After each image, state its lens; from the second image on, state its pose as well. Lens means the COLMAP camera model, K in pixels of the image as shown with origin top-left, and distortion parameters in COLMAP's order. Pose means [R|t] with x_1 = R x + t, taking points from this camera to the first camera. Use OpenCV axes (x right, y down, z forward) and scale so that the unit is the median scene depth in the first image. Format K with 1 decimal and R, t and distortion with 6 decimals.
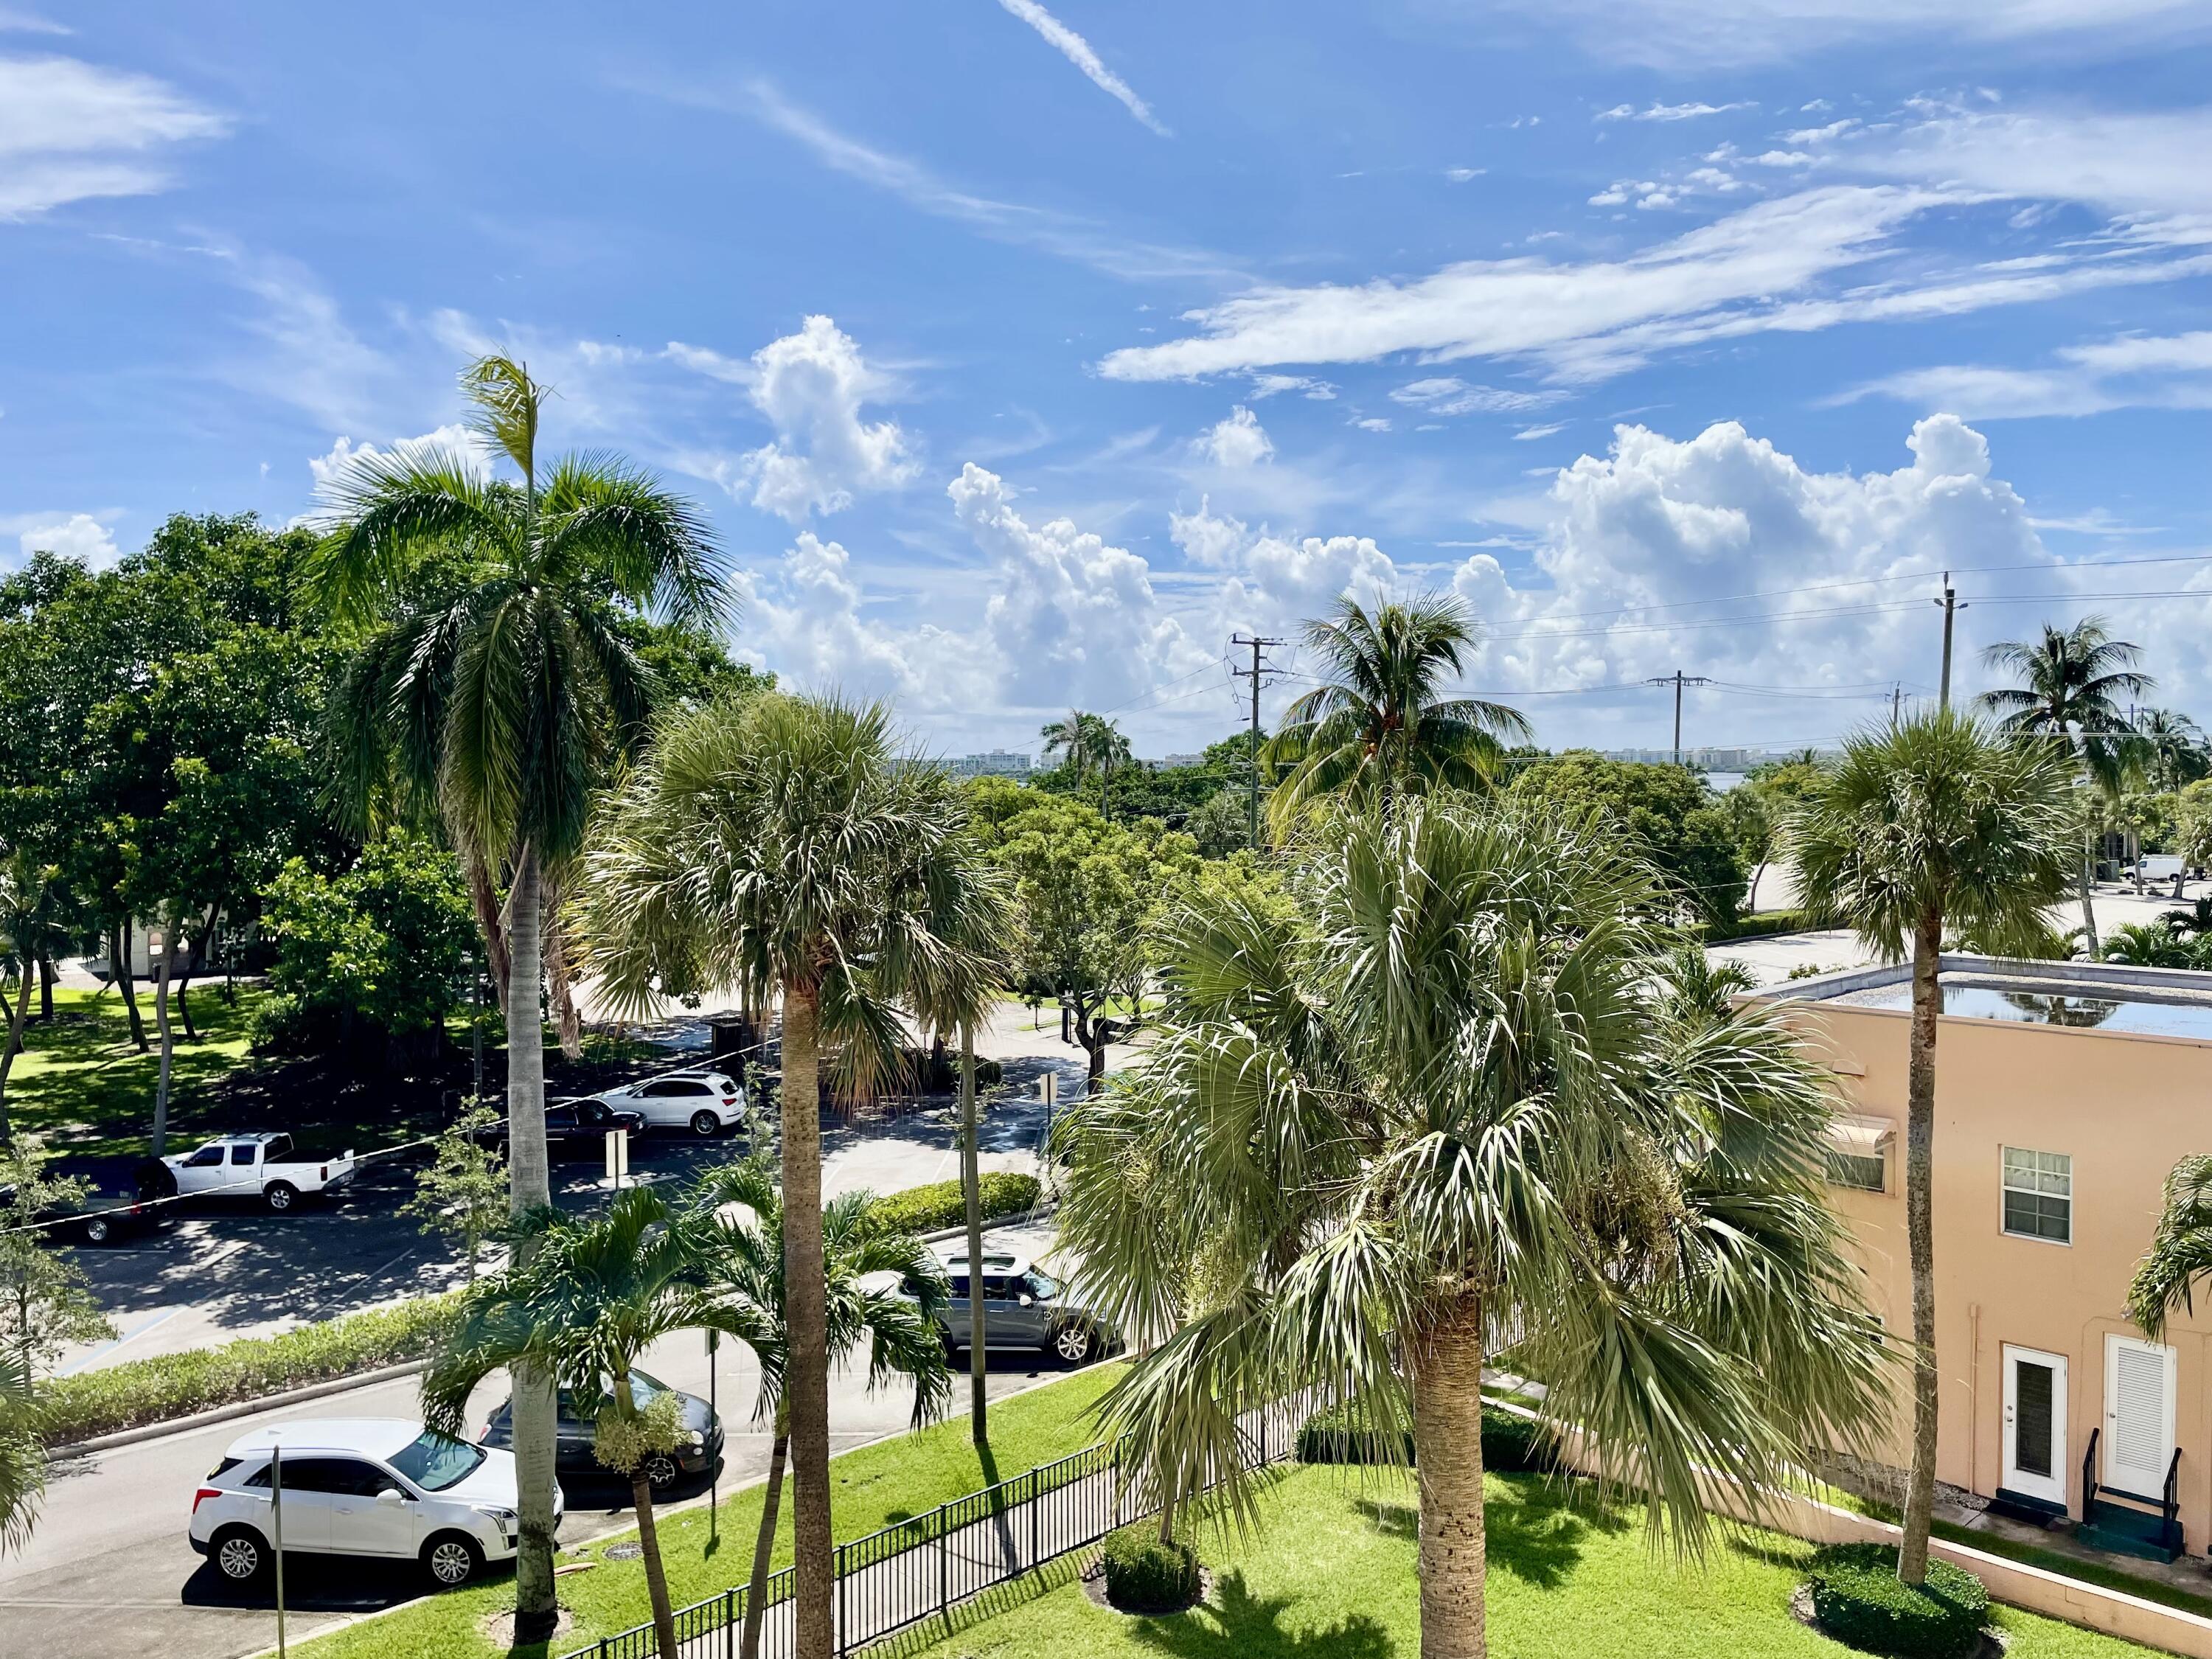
lens RADIAL K [[1669.9, 0, 1106.5], [0, 1669.9, 807.6], [0, 0, 1]] dist [0.073499, -0.099886]
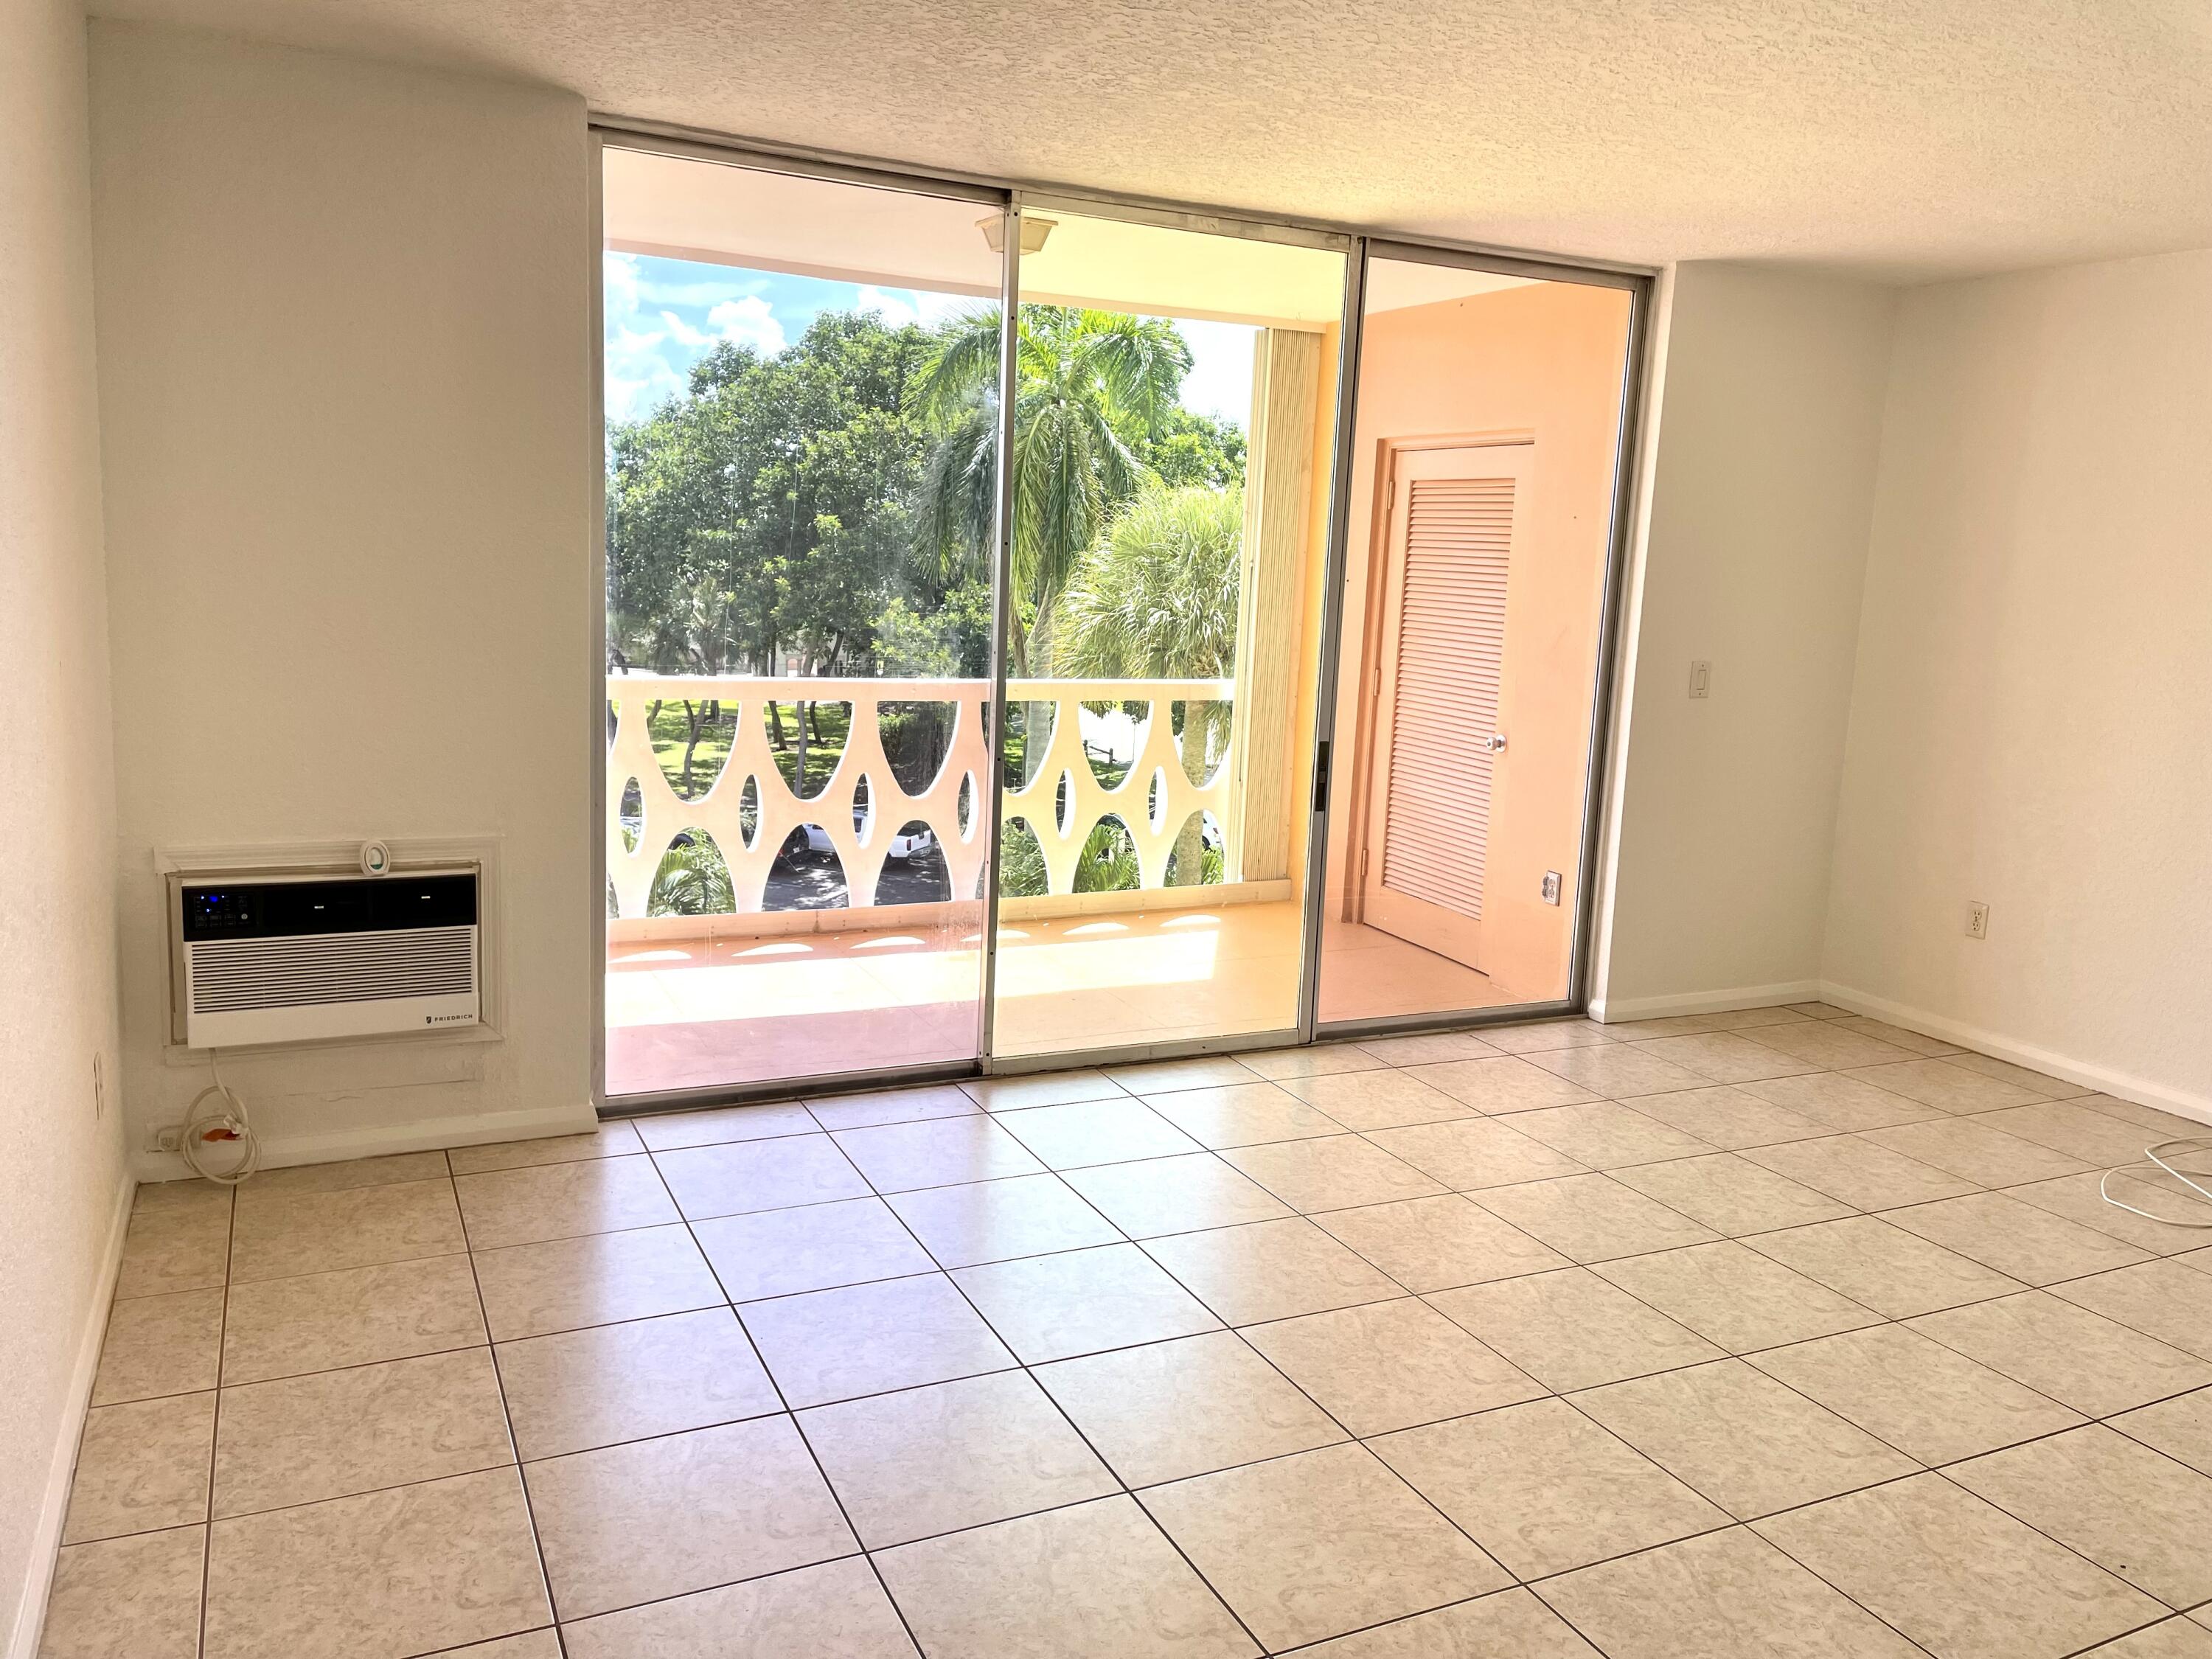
lens RADIAL K [[1681.4, 0, 1110.8], [0, 1681.4, 854.4], [0, 0, 1]] dist [0.089399, -0.136446]
pose [[0.945520, 0.108796, -0.306849, 0.084659], [-0.060959, 0.985004, 0.161404, 0.004178], [0.319807, -0.133906, 0.937973, -0.172151]]
